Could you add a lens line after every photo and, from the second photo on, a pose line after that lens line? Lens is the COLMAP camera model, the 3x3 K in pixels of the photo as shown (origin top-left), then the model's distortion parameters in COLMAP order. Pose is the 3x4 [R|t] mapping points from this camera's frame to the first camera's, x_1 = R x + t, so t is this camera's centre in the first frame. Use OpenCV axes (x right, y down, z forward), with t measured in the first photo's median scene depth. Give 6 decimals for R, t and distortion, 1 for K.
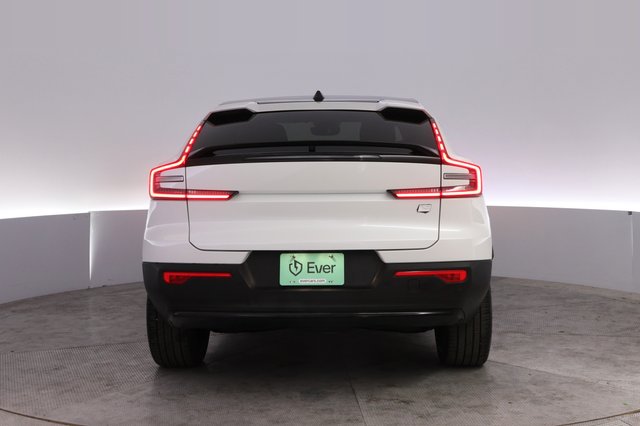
lens RADIAL K [[531.1, 0, 320.0], [0, 531.1, 213.0], [0, 0, 1]] dist [-0.008374, -0.002185]
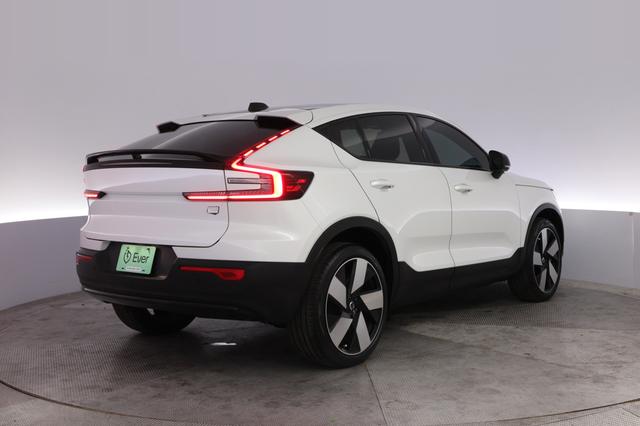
lens RADIAL K [[538.0, 0, 320.0], [0, 538.0, 213.0], [0, 0, 1]] dist [0.005754, 0.001645]
pose [[0.909718, 0.035236, -0.413728, 0.849703], [-0.038084, 0.999274, 0.001365, -0.012637], [0.413476, 0.014515, 0.910399, 0.084303]]
